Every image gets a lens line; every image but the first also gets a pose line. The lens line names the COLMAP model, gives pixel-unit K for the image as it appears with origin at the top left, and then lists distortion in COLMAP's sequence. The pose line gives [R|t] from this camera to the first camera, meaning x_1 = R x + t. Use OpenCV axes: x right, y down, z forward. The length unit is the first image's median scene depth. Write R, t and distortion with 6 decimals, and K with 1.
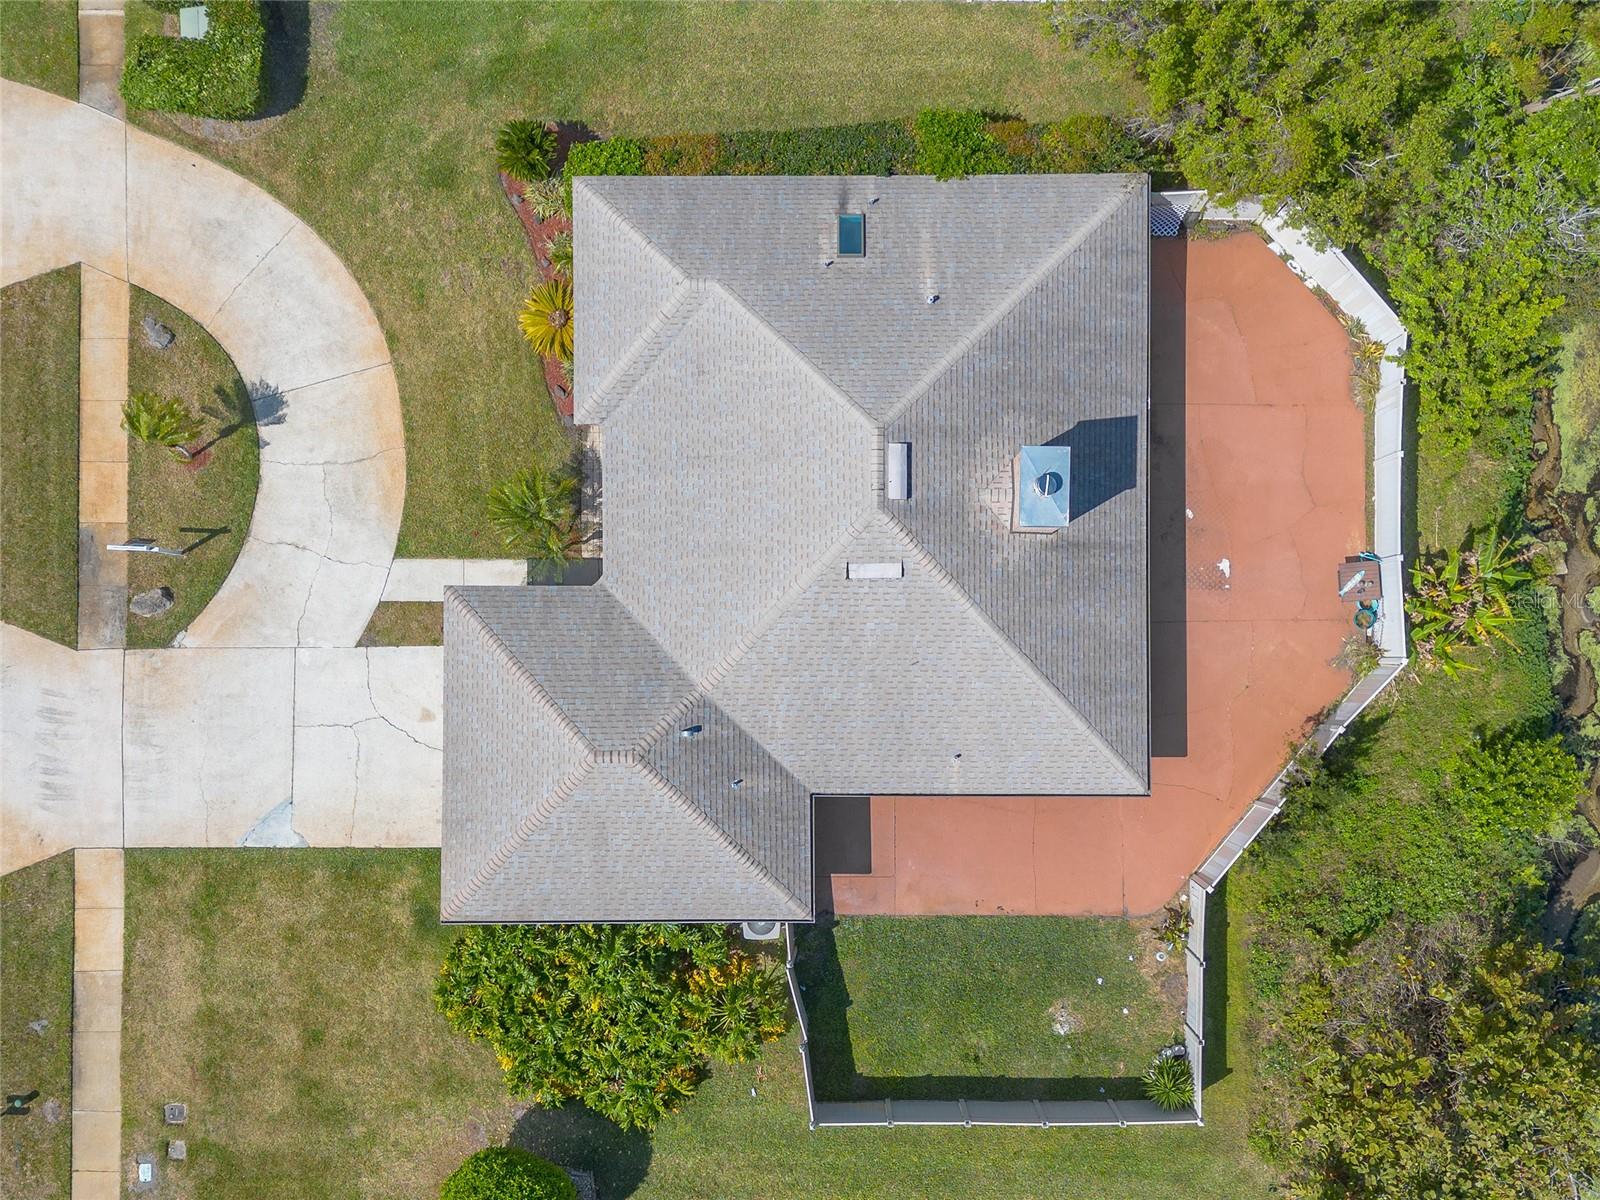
lens RADIAL K [[1154.8, 0, 800.0], [0, 1154.8, 600.0], [0, 0, 1]] dist [0.064254, -0.067346]
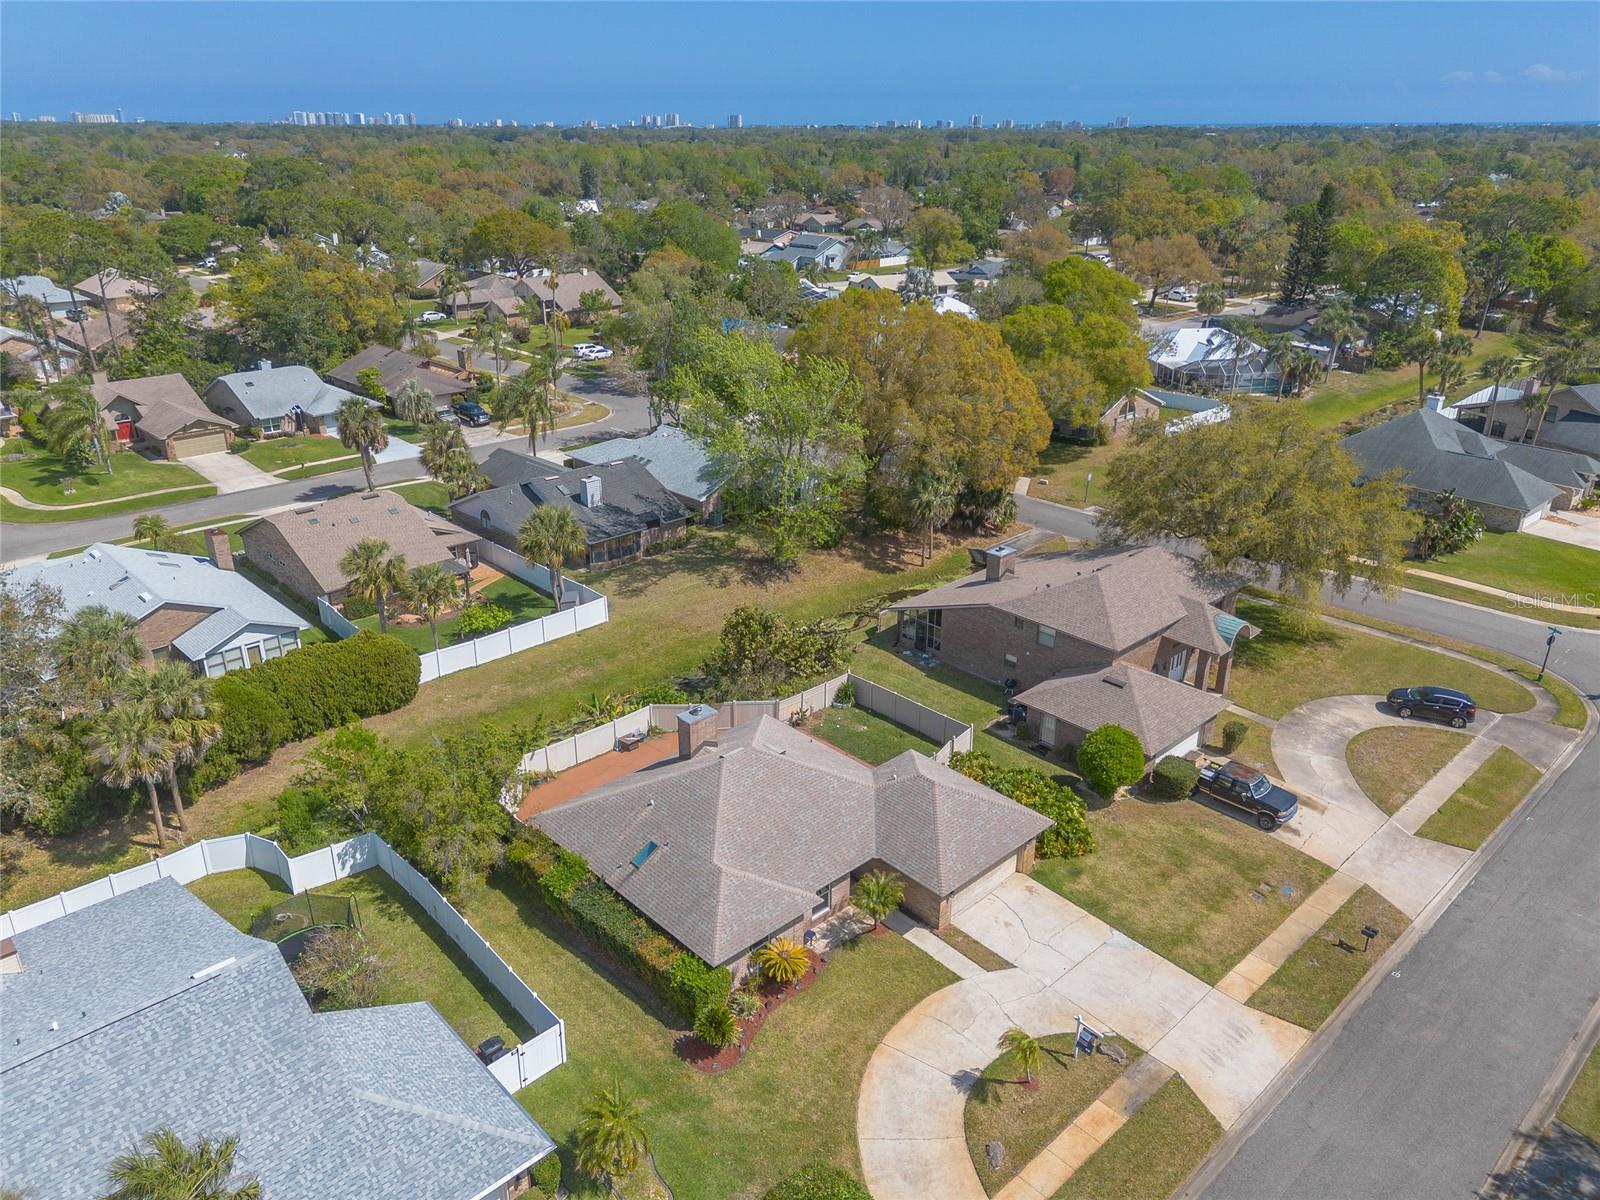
lens RADIAL K [[1148.9, 0, 800.0], [0, 1148.9, 600.0], [0, 0, 1]] dist [0.032856, -0.002550]
pose [[-0.686561, -0.290538, 0.666499, -1.090914], [0.726810, -0.249660, 0.639857, -1.074180], [-0.019505, 0.923720, 0.382573, -0.077455]]
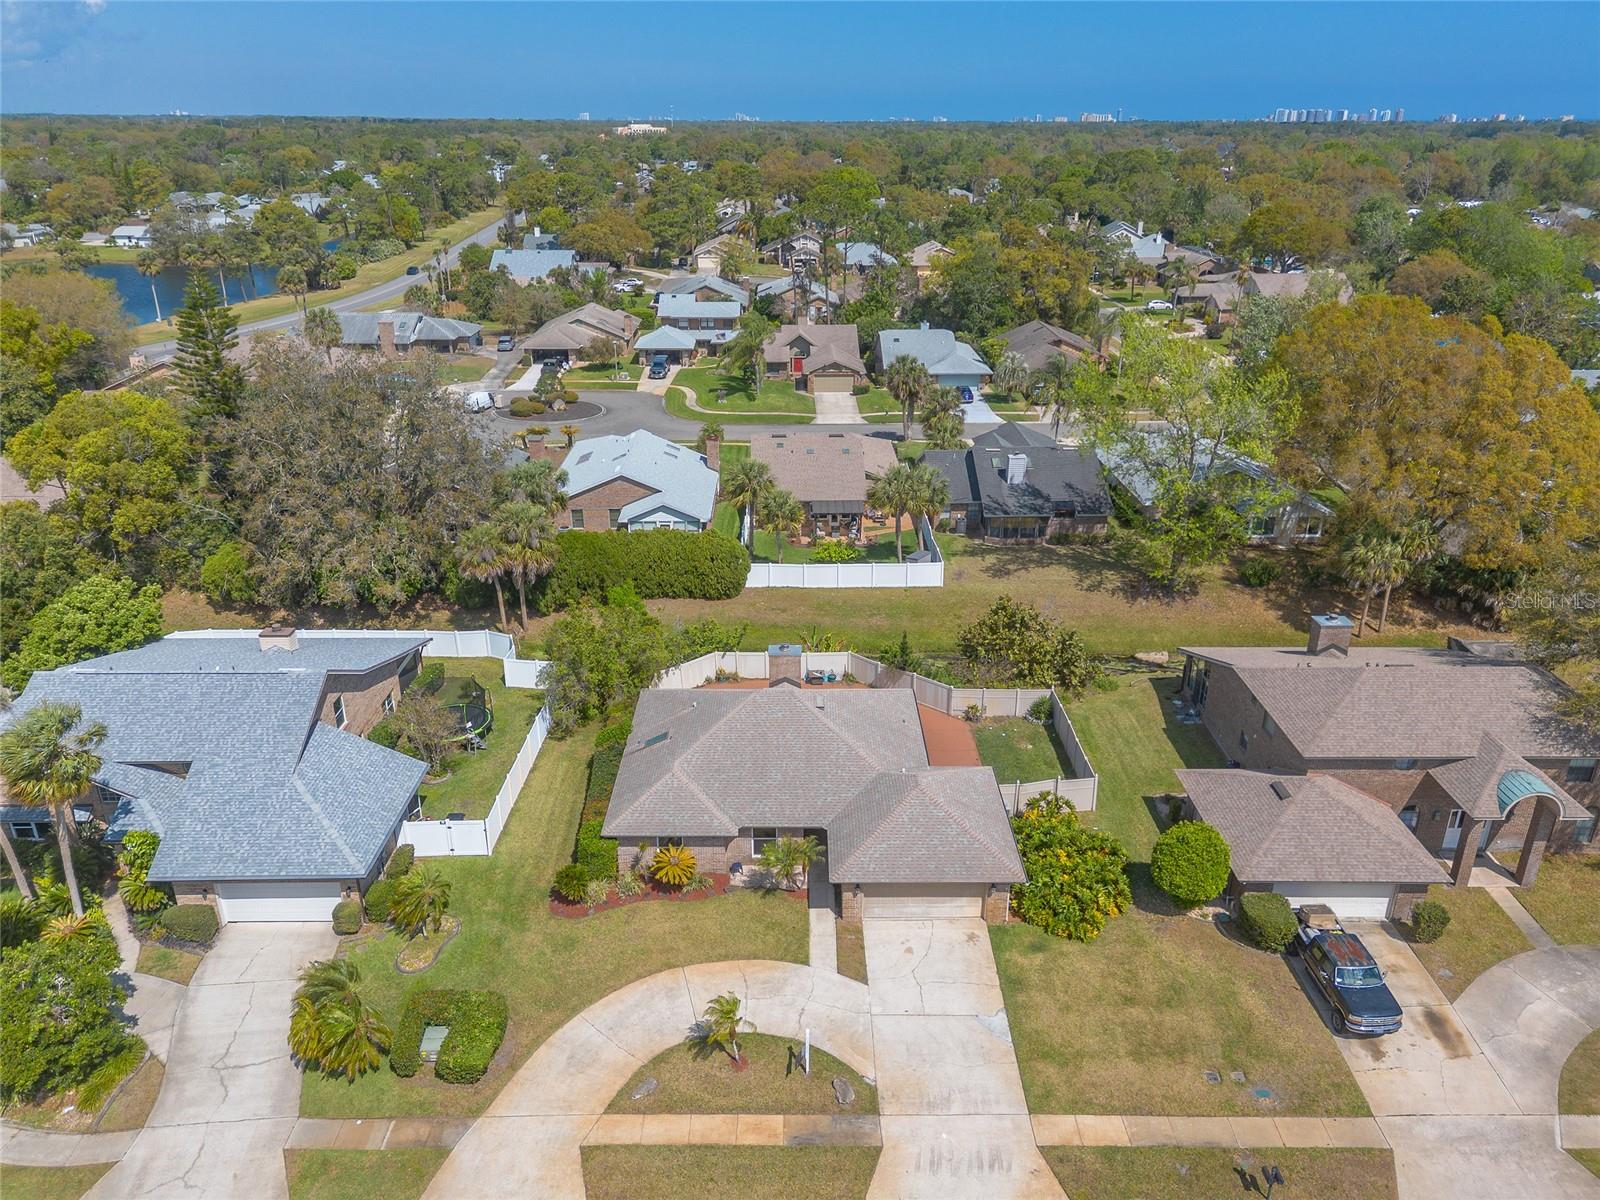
lens RADIAL K [[1154.8, 0, 800.0], [0, 1154.8, 600.0], [0, 0, 1]] dist [0.064254, -0.067346]
pose [[0.000840, -0.393670, 0.919251, -1.570642], [0.999896, 0.013546, 0.004887, -0.063156], [-0.014376, 0.919152, 0.393641, -0.055457]]
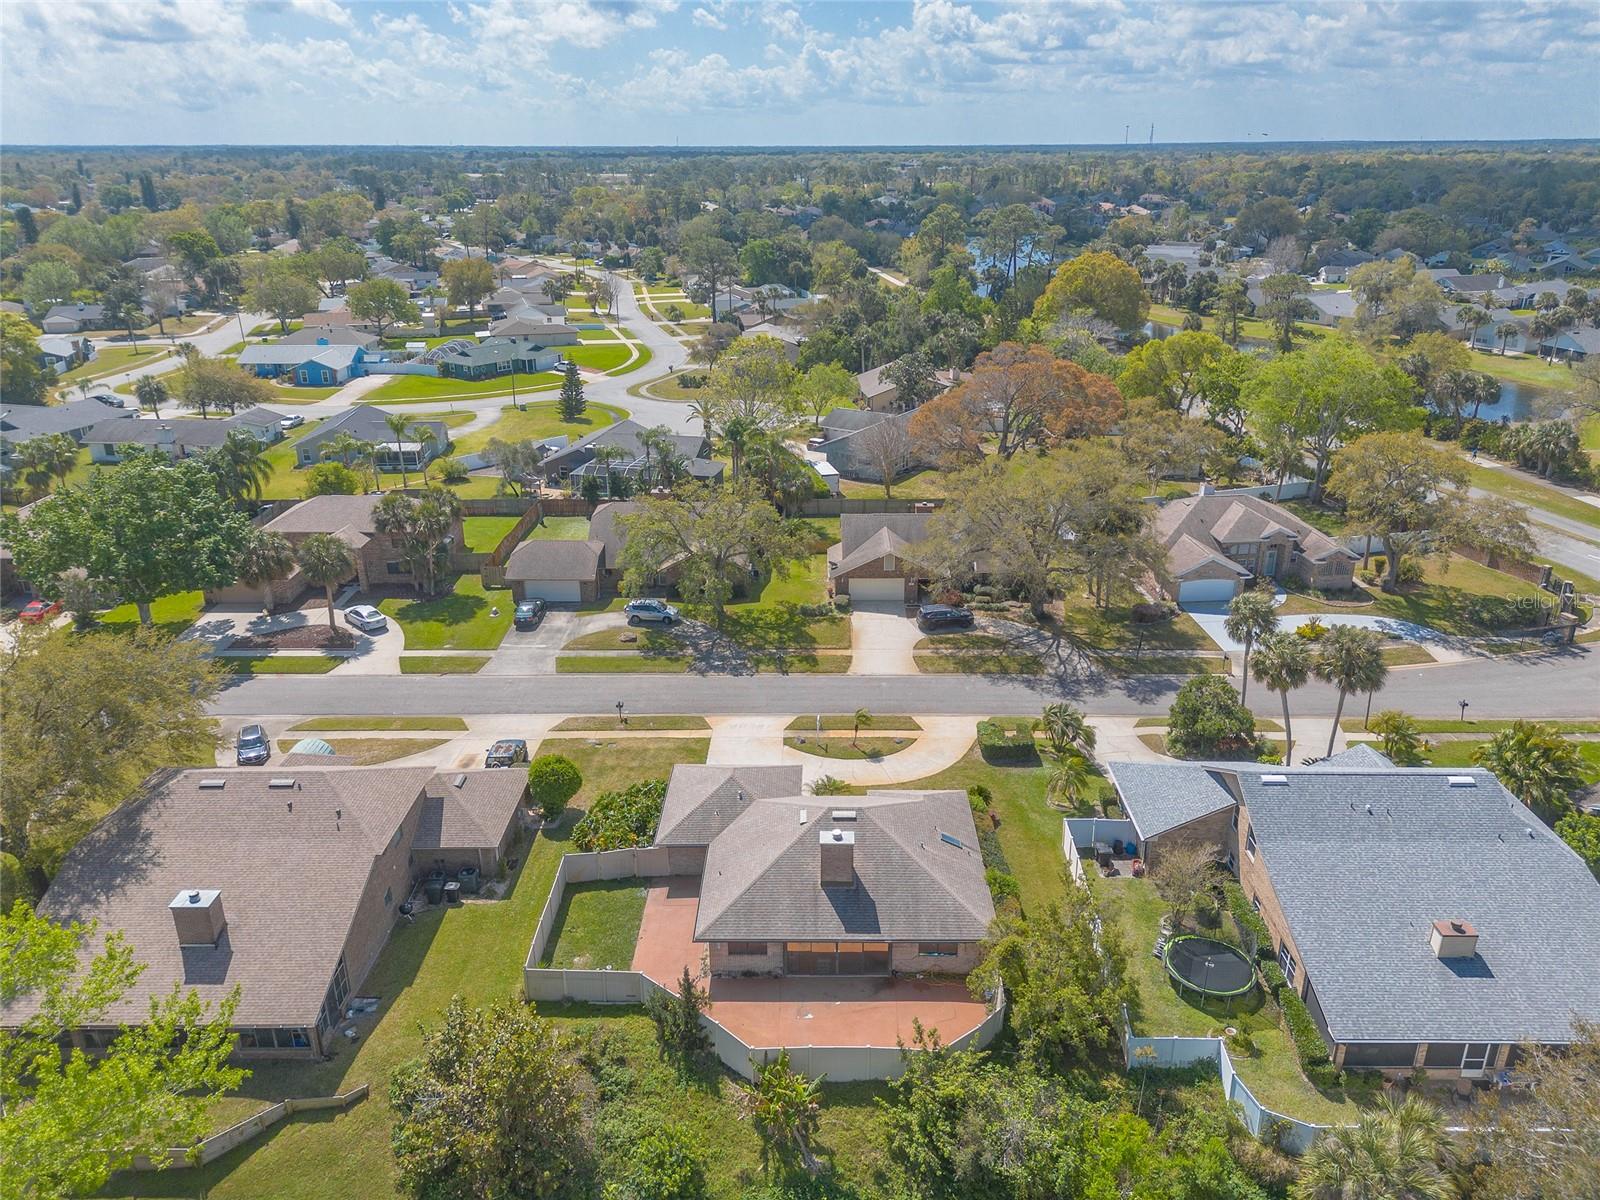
lens RADIAL K [[1154.8, 0, 800.0], [0, 1154.8, 600.0], [0, 0, 1]] dist [0.064254, -0.067346]
pose [[-0.016435, 0.354693, -0.934838, 1.816112], [-0.999604, 0.015541, 0.023470, -0.066366], [0.022853, 0.934854, 0.354297, -0.251028]]
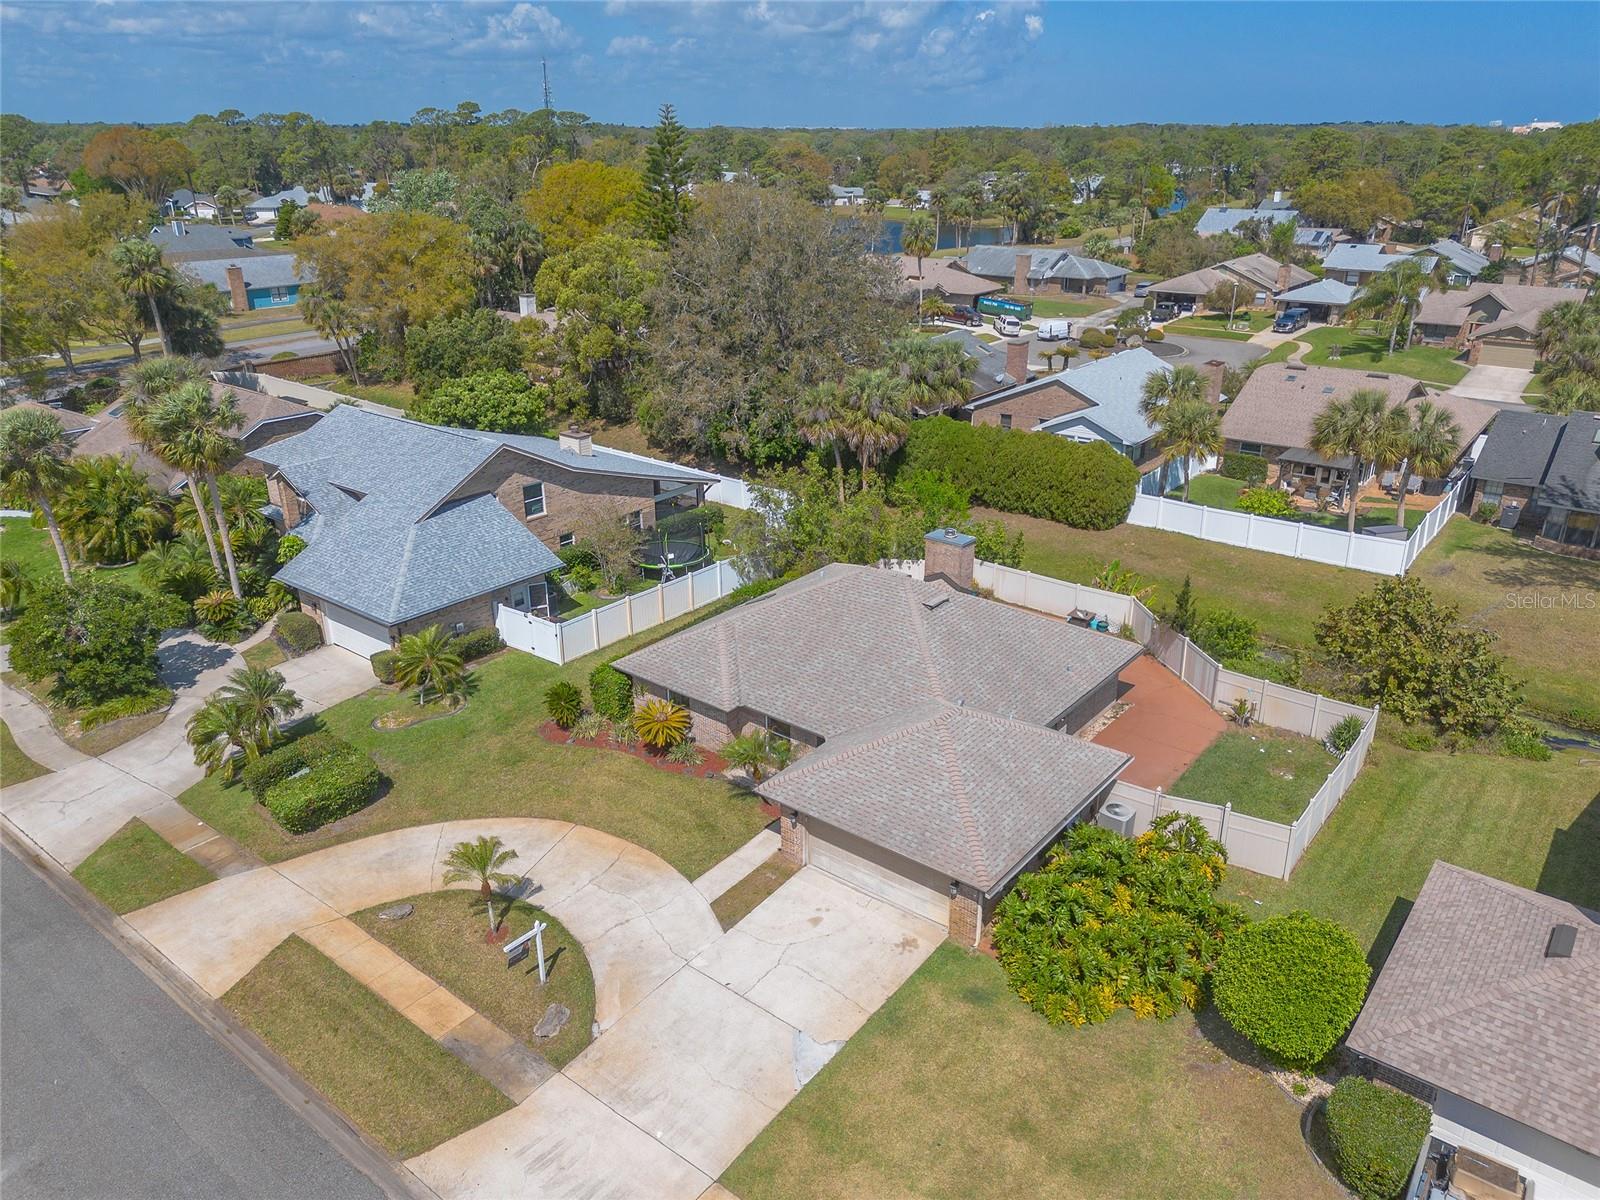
lens RADIAL K [[1154.8, 0, 800.0], [0, 1154.8, 600.0], [0, 0, 1]] dist [0.064254, -0.067346]
pose [[0.629978, -0.300078, 0.716297, -1.016691], [0.776607, 0.246939, -0.579571, 0.643888], [-0.002965, 0.921398, 0.388609, 0.291098]]
